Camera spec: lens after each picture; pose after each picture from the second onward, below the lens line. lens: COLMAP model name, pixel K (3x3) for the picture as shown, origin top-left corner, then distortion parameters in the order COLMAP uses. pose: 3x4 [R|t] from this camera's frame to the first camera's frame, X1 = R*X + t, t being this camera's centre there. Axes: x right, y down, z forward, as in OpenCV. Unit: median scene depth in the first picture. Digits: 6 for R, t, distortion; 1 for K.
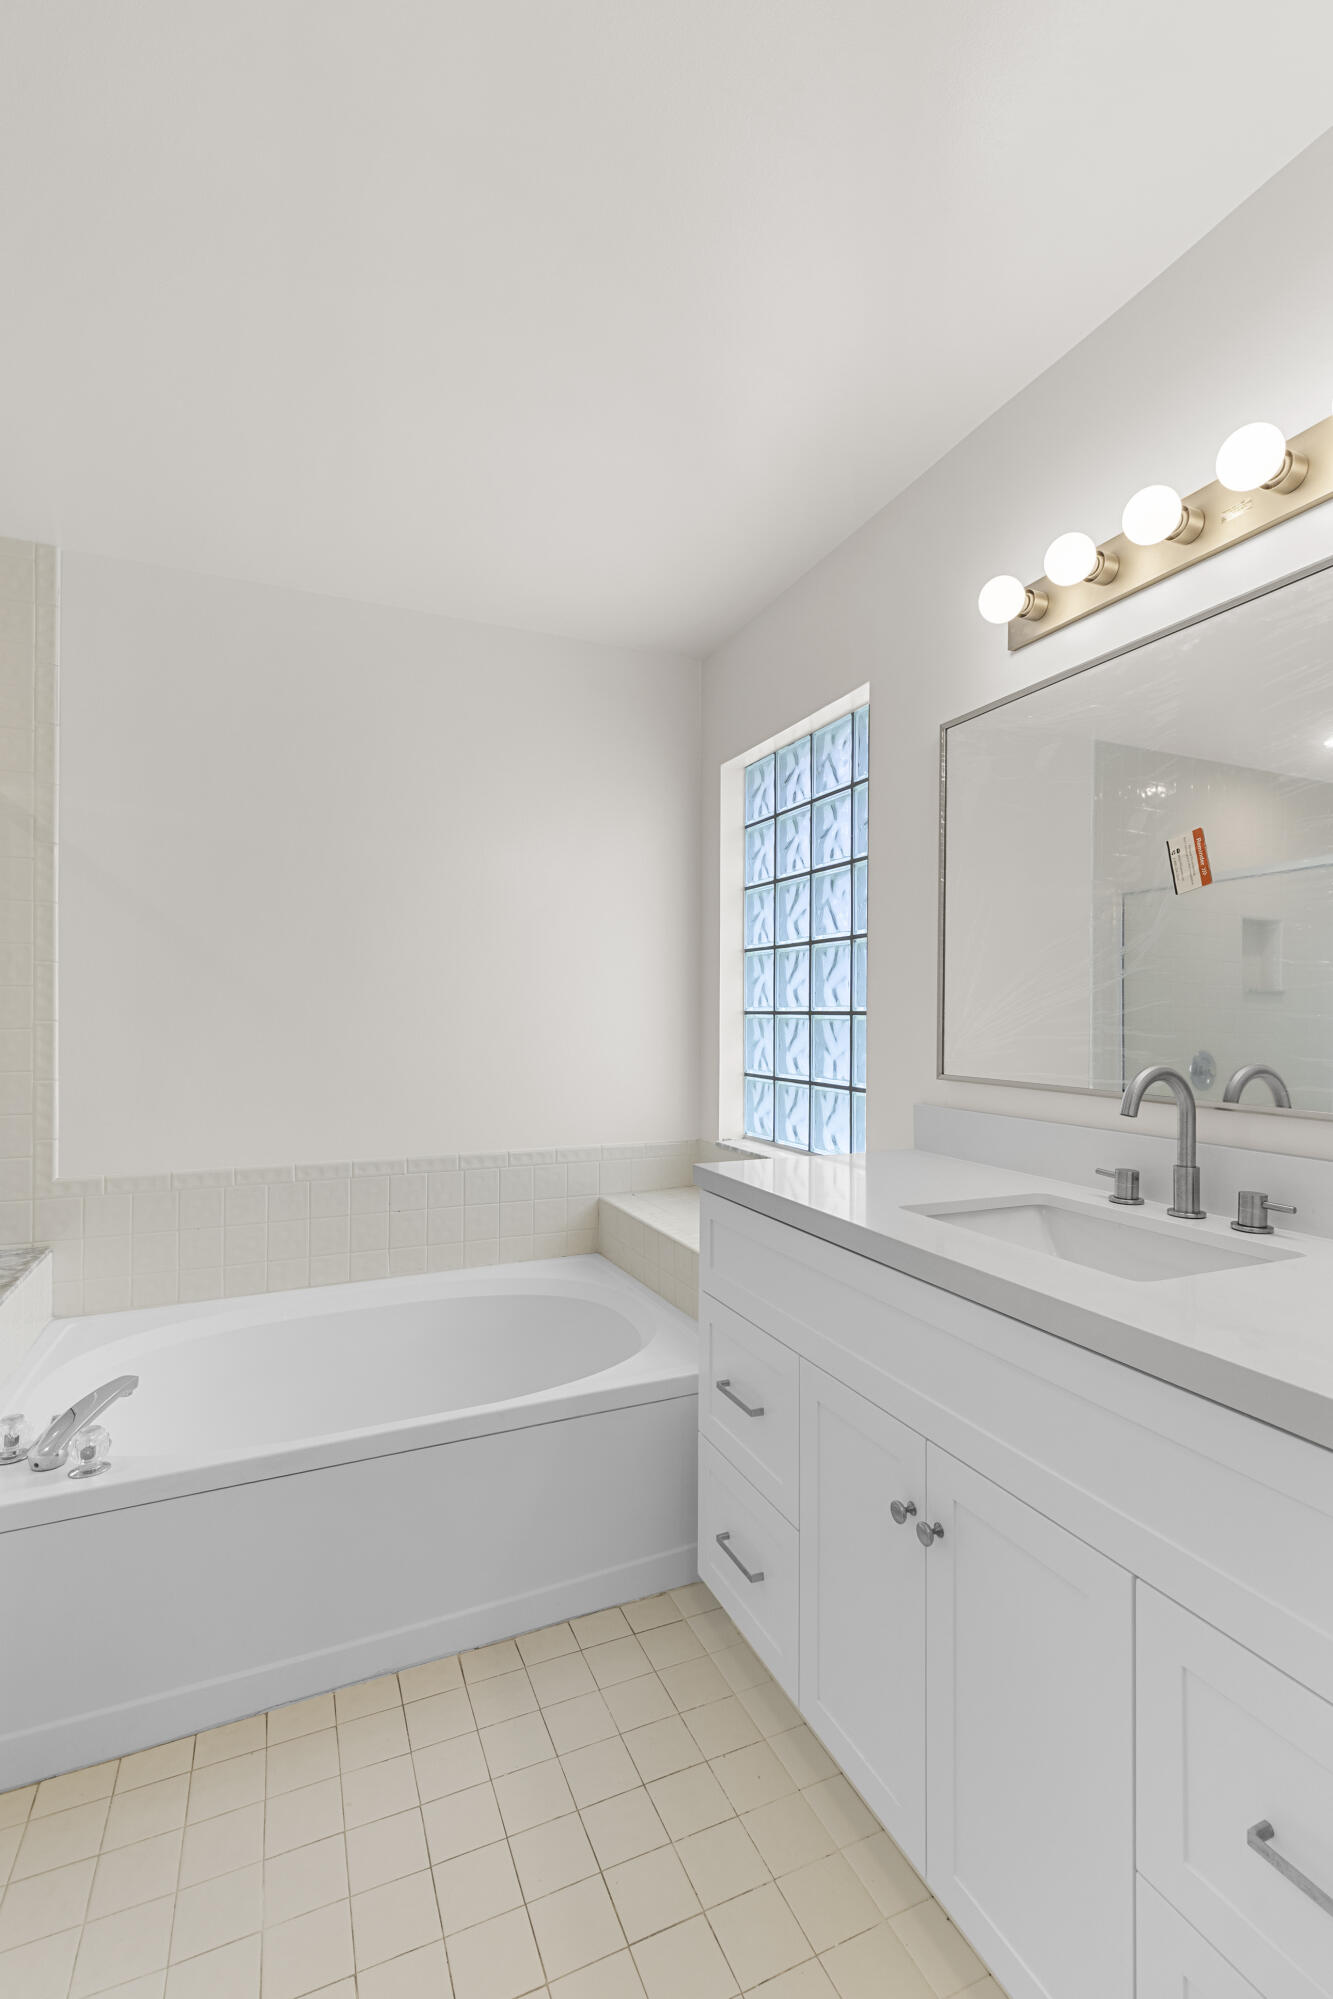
lens RADIAL K [[906.5, 0, 669.7], [0, 906.5, 1010.6], [0, 0, 1]] dist [-0.000087, 0.000293]
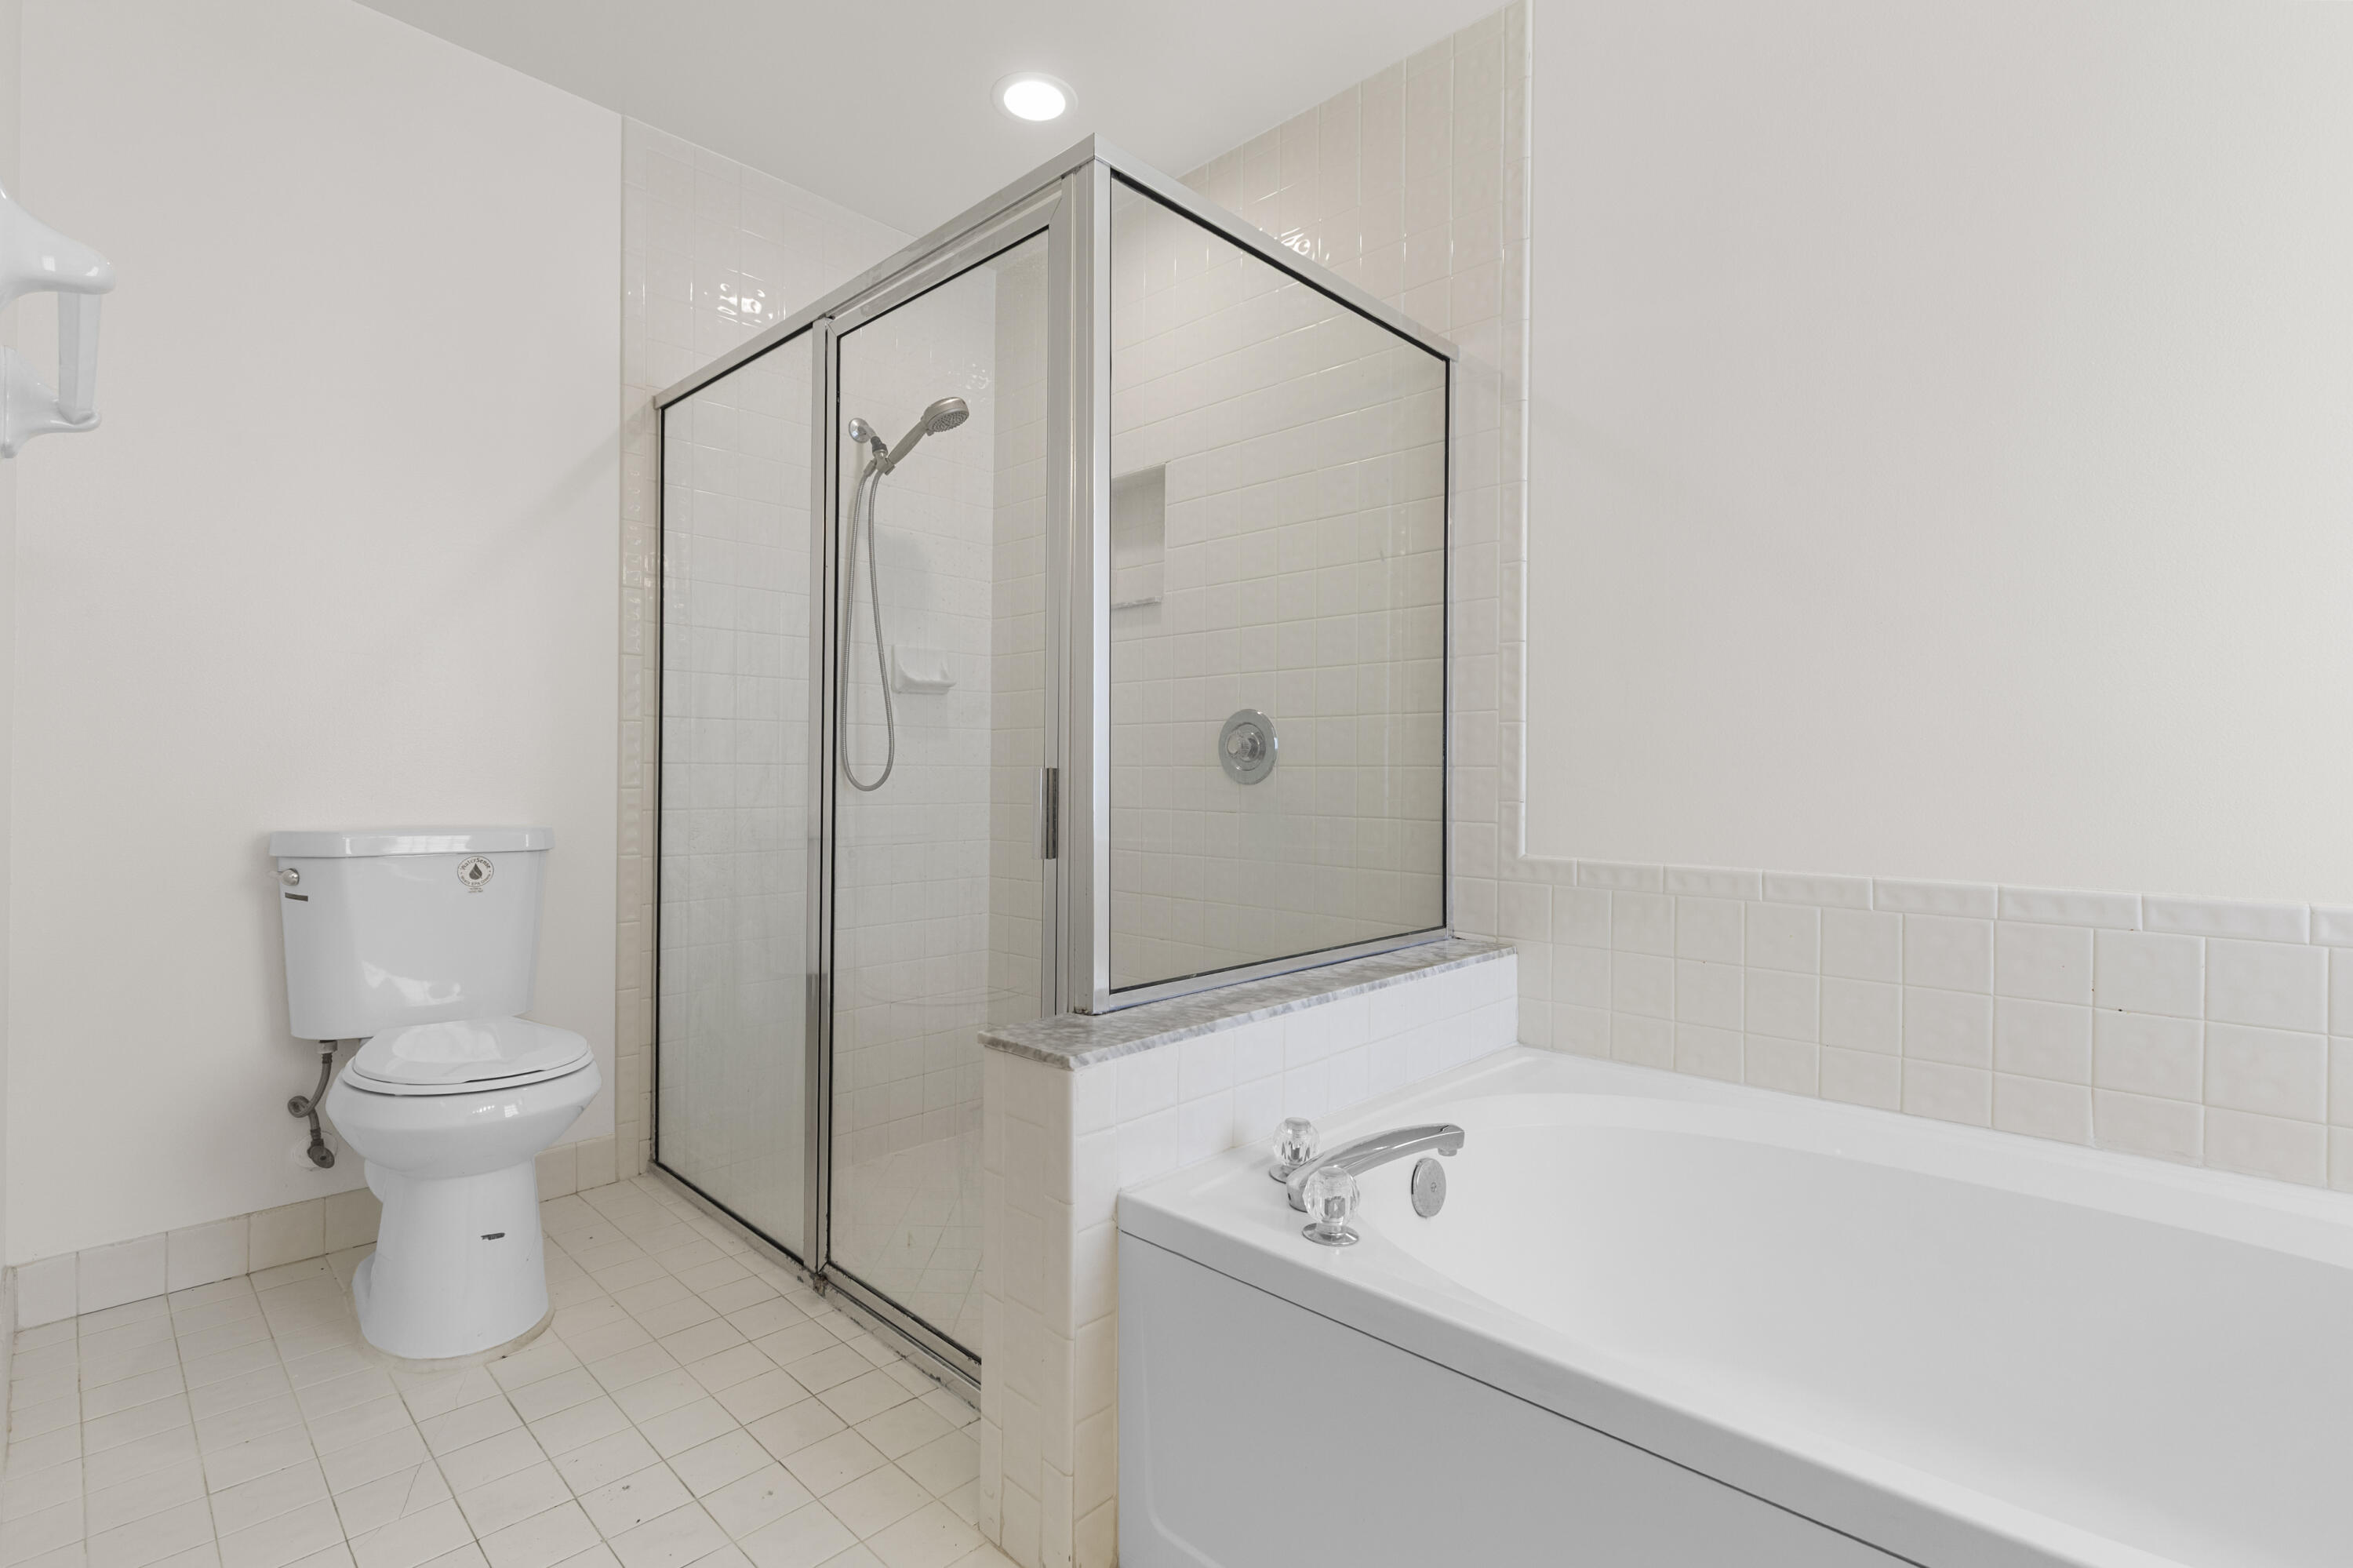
lens RADIAL K [[1067.0, 0, 1192.6], [0, 1067.0, 775.1], [0, 0, 1]] dist [-0.000087, 0.000293]
pose [[0.392497, 0.001839, -0.919751, 0.015385], [-0.005065, 0.999987, -0.000162, 0.122273], [0.919739, 0.004722, 0.392502, 0.414274]]
